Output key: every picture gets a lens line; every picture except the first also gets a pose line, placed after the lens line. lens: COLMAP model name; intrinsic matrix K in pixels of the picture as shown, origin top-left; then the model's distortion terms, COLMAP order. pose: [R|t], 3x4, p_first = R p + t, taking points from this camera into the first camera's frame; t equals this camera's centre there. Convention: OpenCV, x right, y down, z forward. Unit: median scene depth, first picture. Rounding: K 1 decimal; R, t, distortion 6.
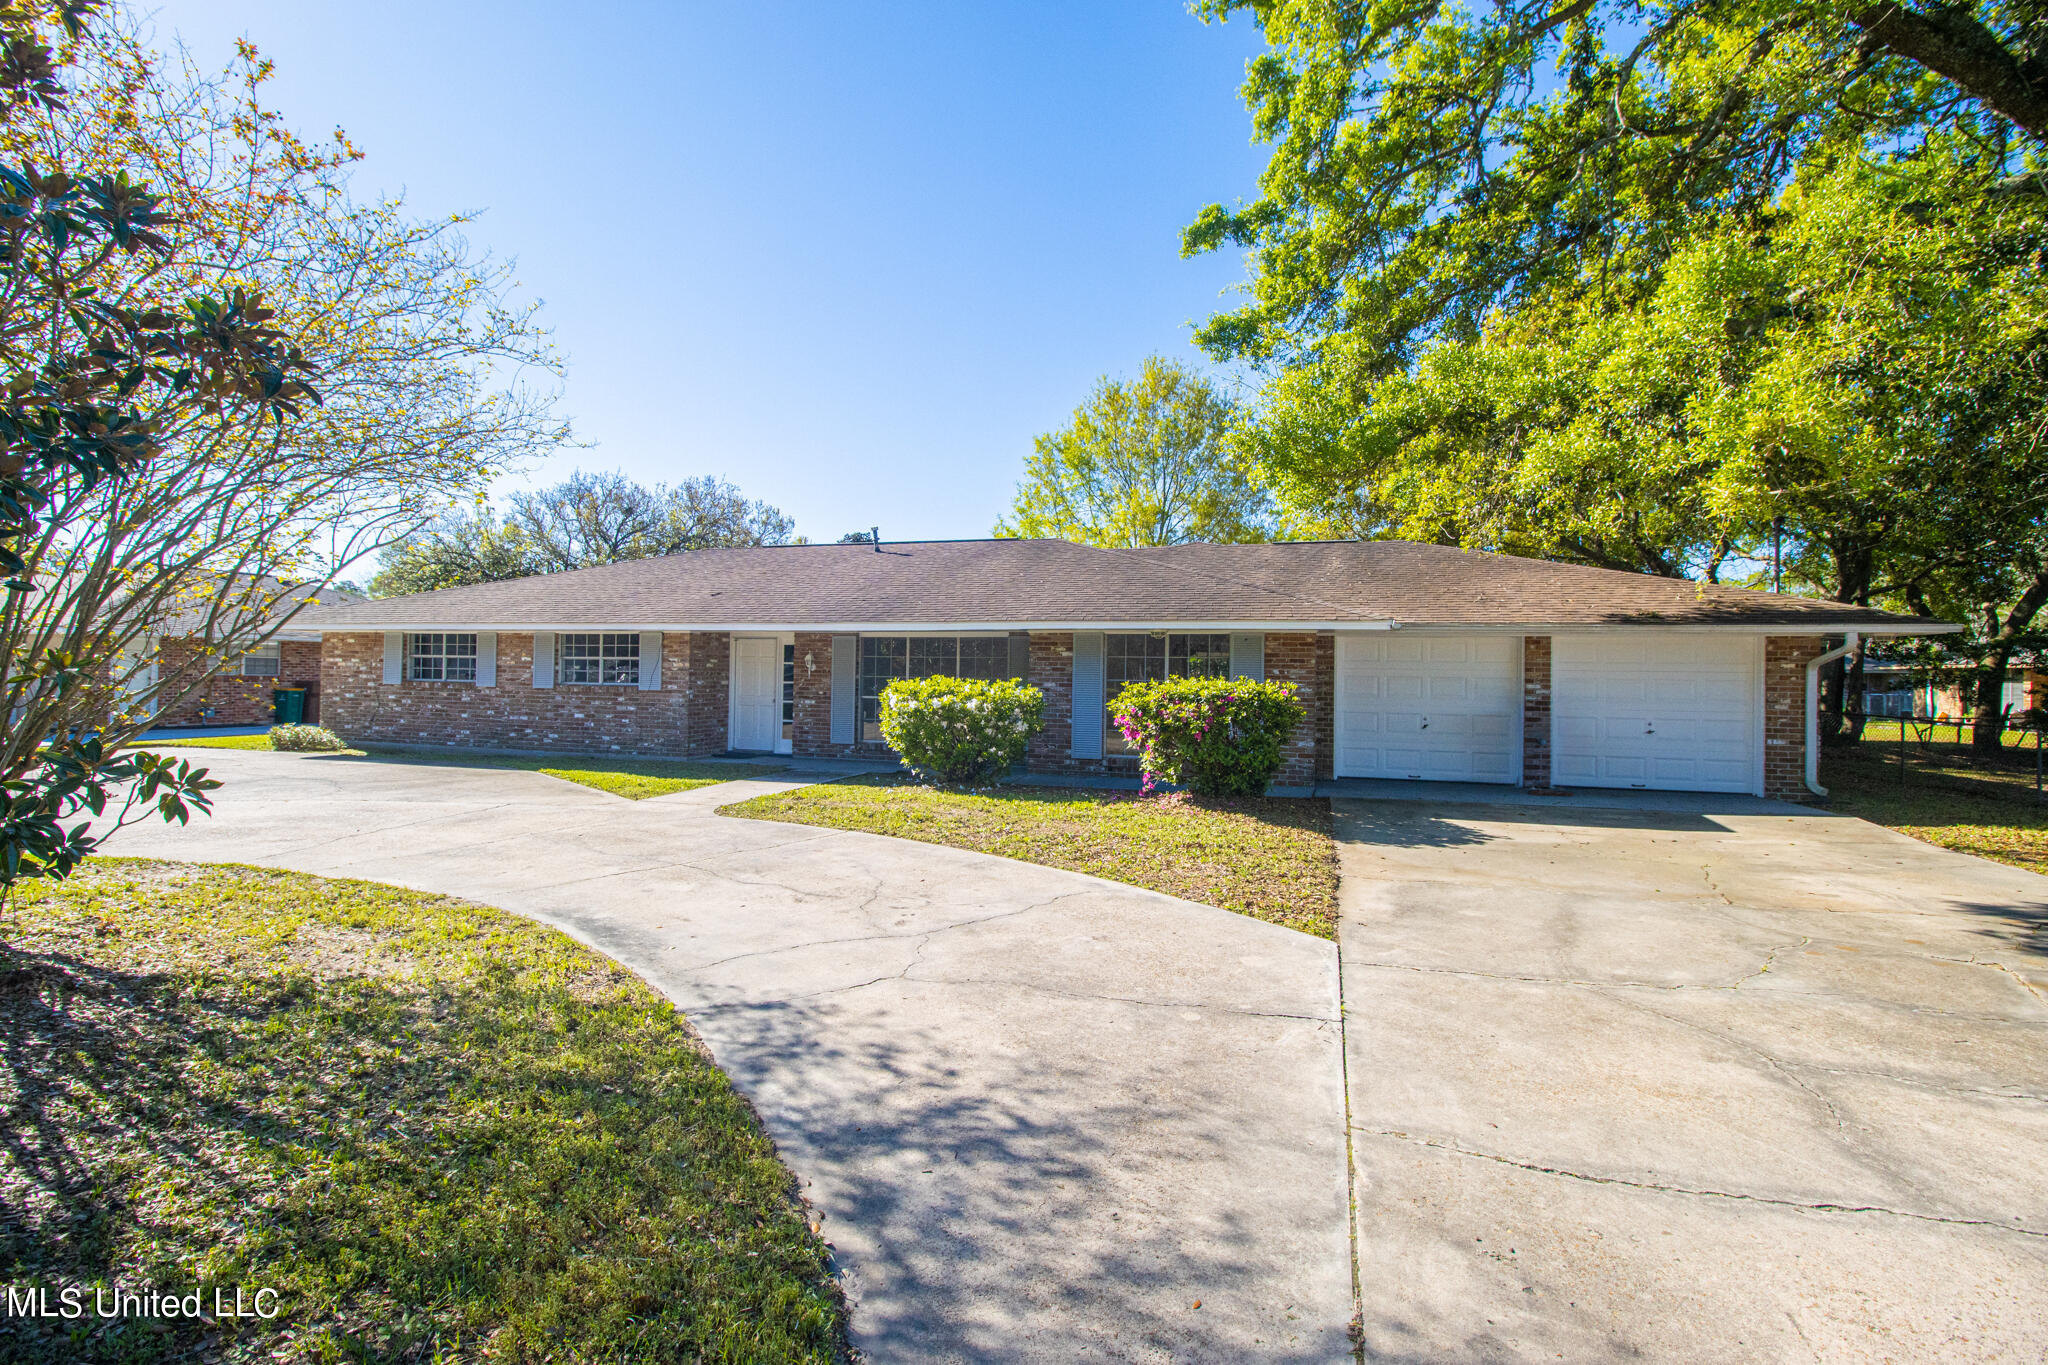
lens RADIAL K [[960.9, 0, 1026.1], [0, 960.9, 651.7], [0, 0, 1]] dist [0.001380, -0.013280]
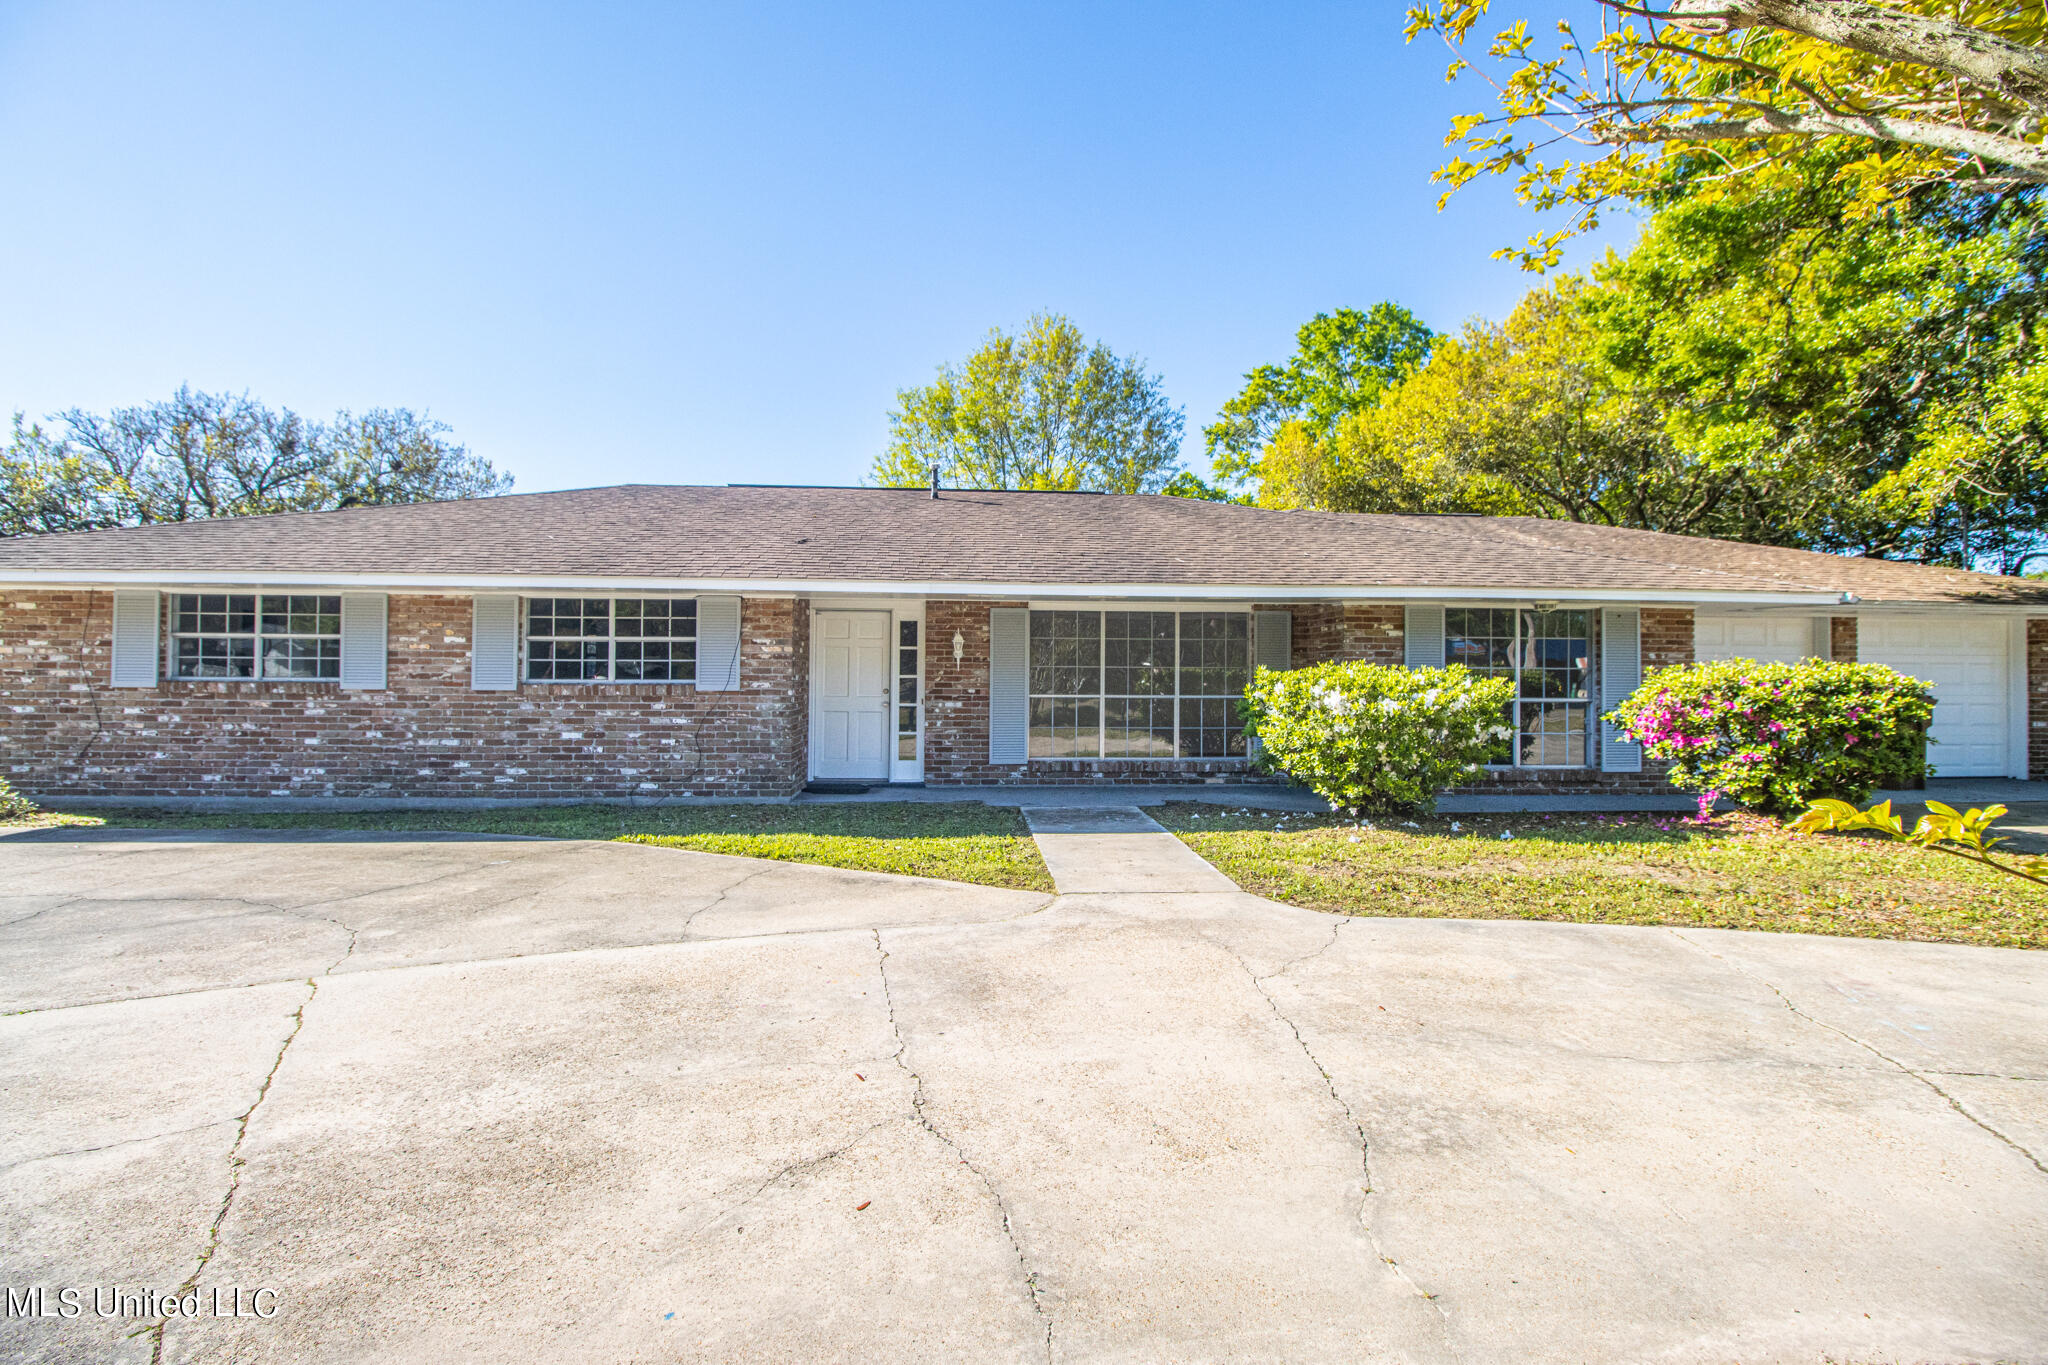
lens RADIAL K [[960.9, 0, 1026.1], [0, 960.9, 651.7], [0, 0, 1]] dist [0.001380, -0.013280]
pose [[0.930122, 0.000444, 0.367250, -0.419479], [-0.001562, 0.999995, 0.002747, 0.012543], [-0.367247, -0.003129, 0.930118, 0.341927]]
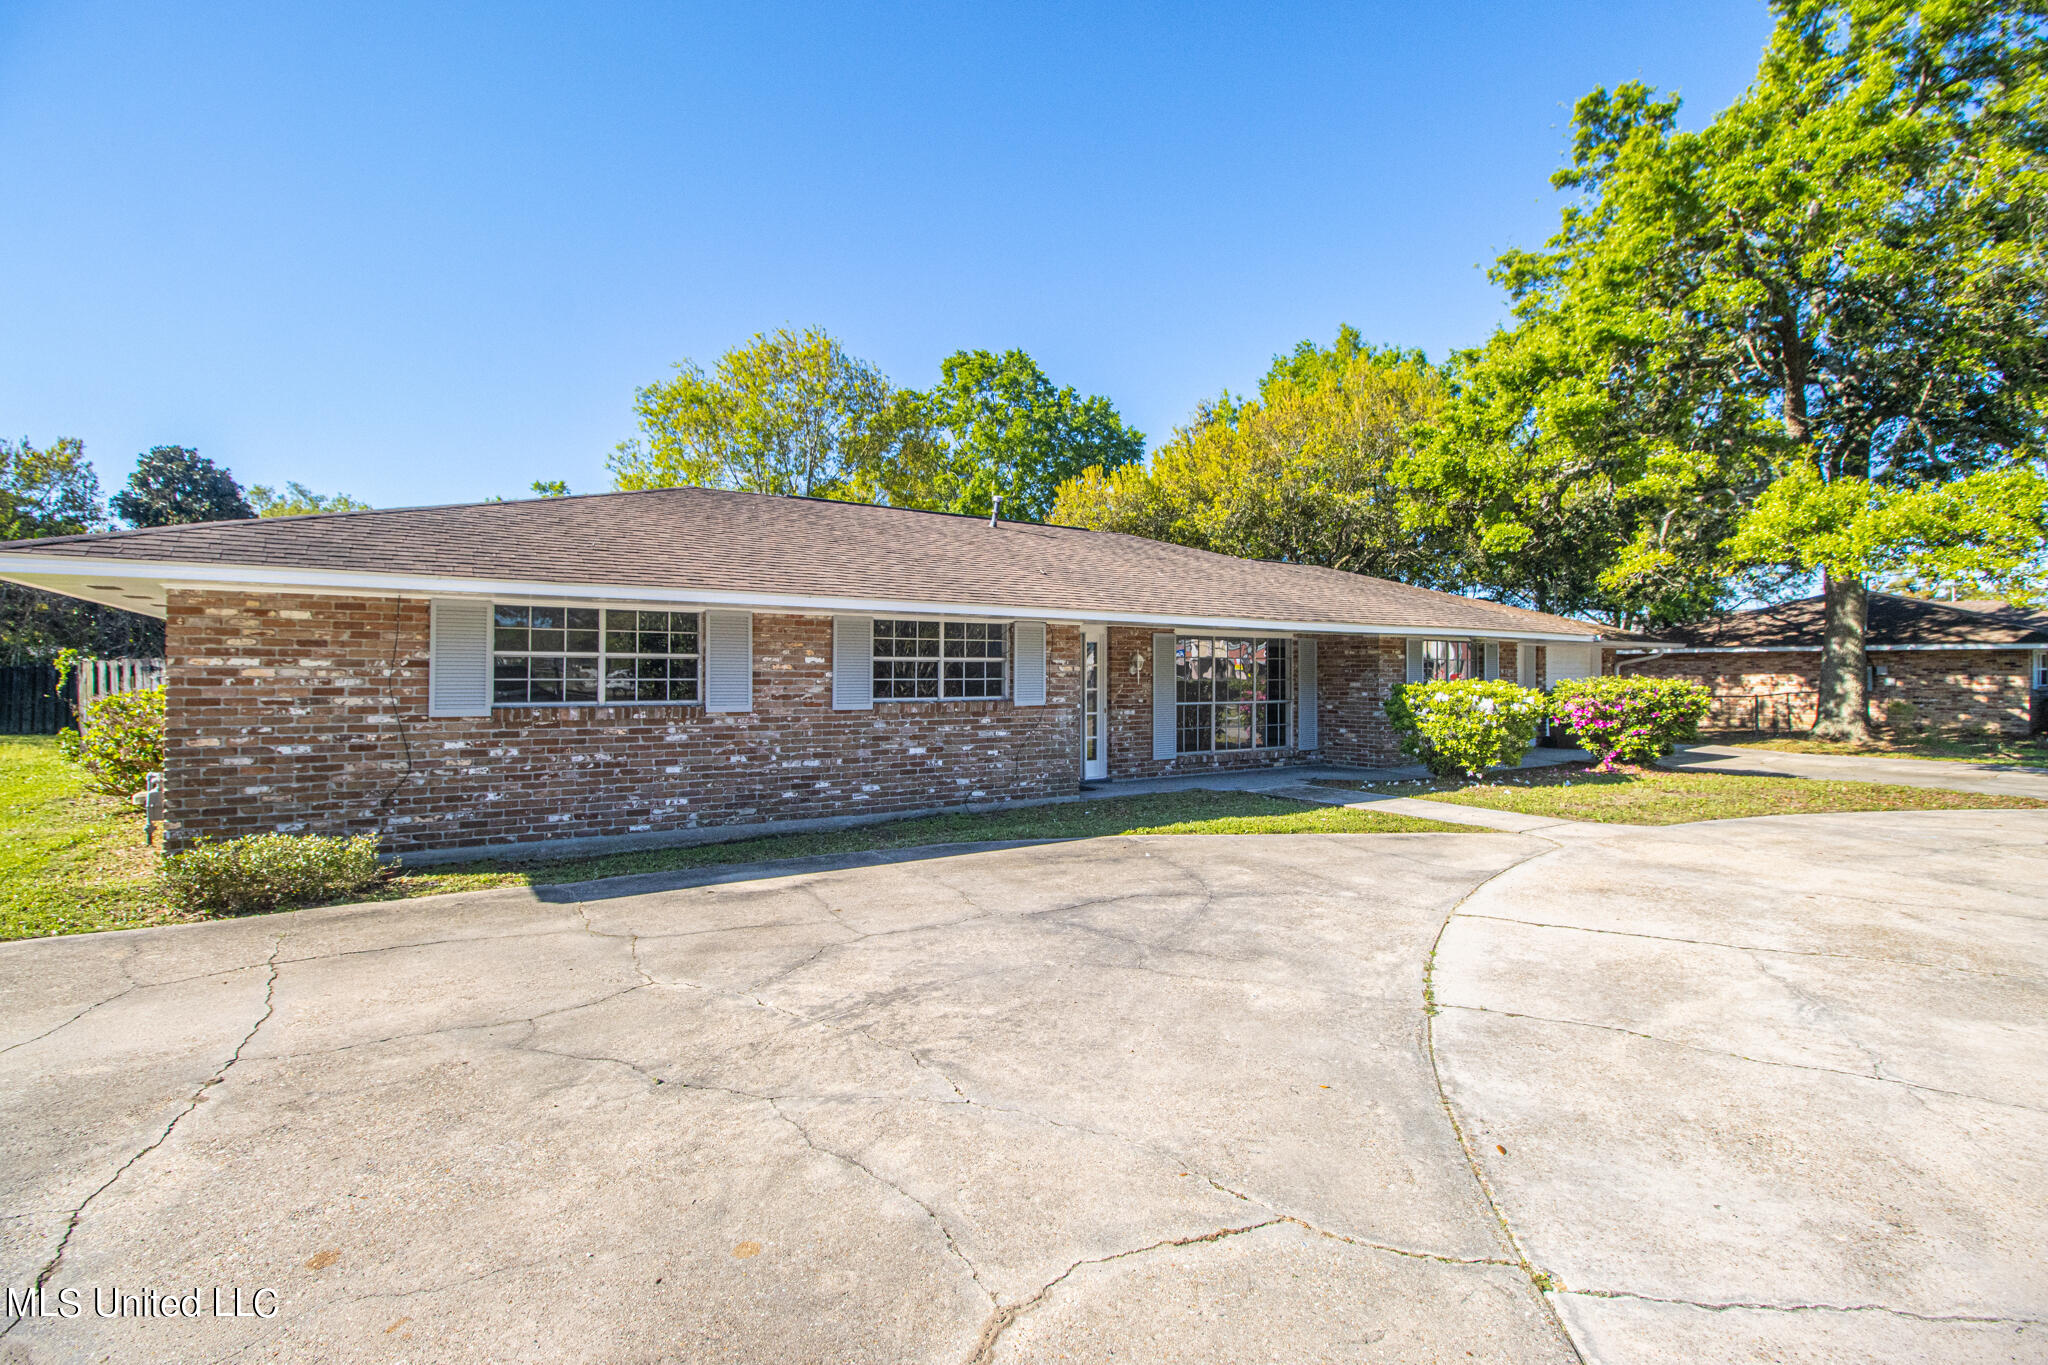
lens RADIAL K [[960.9, 0, 1026.1], [0, 960.9, 651.7], [0, 0, 1]] dist [0.001380, -0.013280]
pose [[0.615776, 0.006025, 0.787898, -0.911782], [-0.011158, 0.999937, 0.001074, 0.000217], [-0.787842, -0.009453, 0.615804, 0.553513]]
